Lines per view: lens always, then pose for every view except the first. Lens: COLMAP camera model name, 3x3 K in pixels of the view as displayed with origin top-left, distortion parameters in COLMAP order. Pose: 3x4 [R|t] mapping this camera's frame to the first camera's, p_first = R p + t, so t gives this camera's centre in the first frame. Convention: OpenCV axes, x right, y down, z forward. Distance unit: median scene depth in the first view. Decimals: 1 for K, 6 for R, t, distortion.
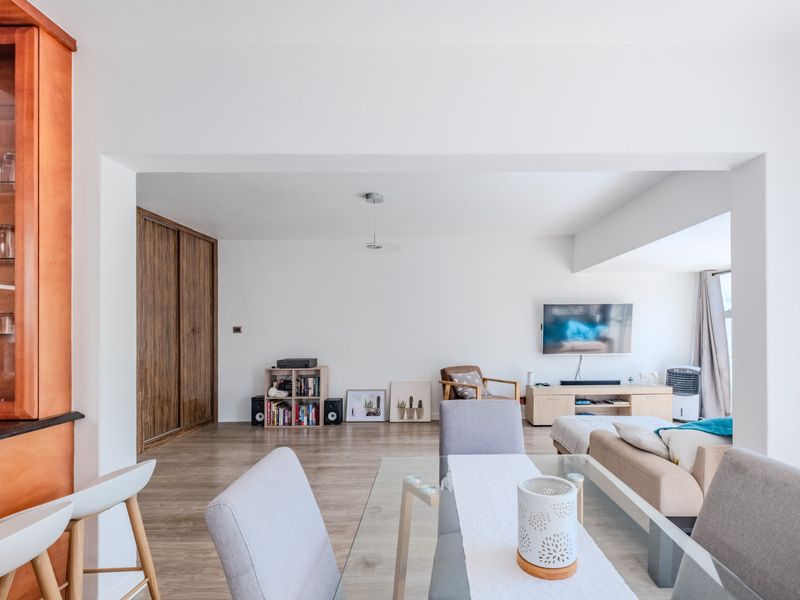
lens RADIAL K [[415.2, 0, 446.1], [0, 415.2, 327.3], [0, 0, 1]] dist [0.012377, -0.003670]
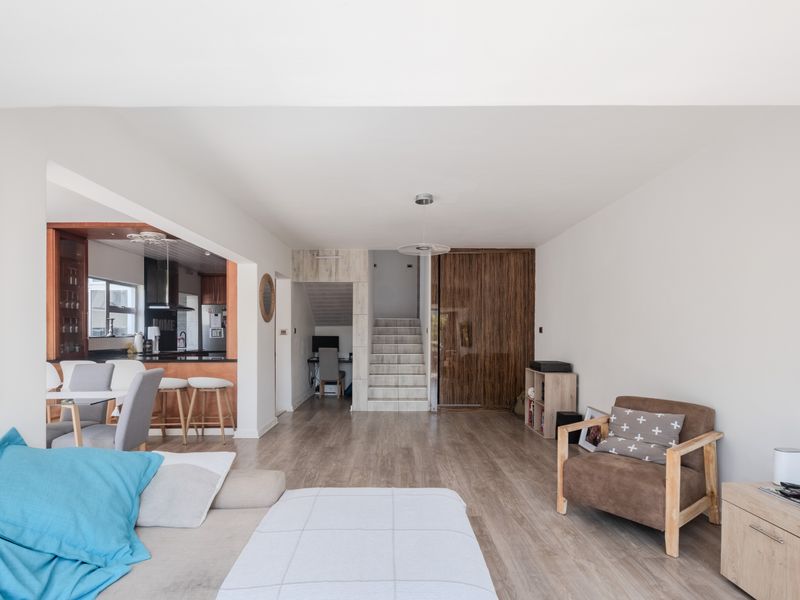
lens RADIAL K [[415.2, 0, 373.7], [0, 415.2, 332.4], [0, 0, 1]] dist [0.012377, -0.003670]
pose [[-0.004059, 0.007184, -0.999966, 0.715252], [0.004750, 0.999963, 0.007165, 0.003712], [0.999980, -0.004721, -0.004093, 0.731747]]
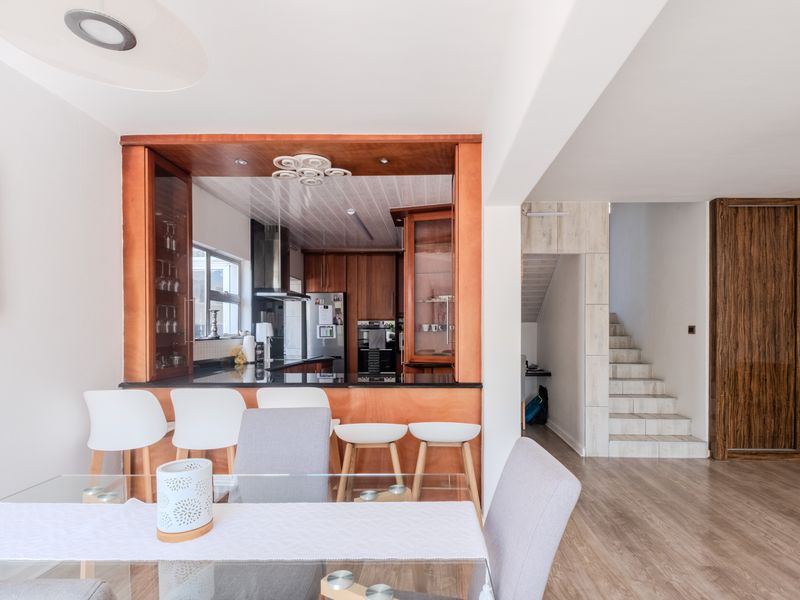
lens RADIAL K [[415.2, 0, 377.6], [0, 415.2, 330.0], [0, 0, 1]] dist [0.012377, -0.003670]
pose [[-0.026461, 0.008293, -0.999615, 0.212118], [0.002527, 0.999963, 0.008229, -0.000503], [0.999647, -0.002308, -0.026481, 0.230337]]
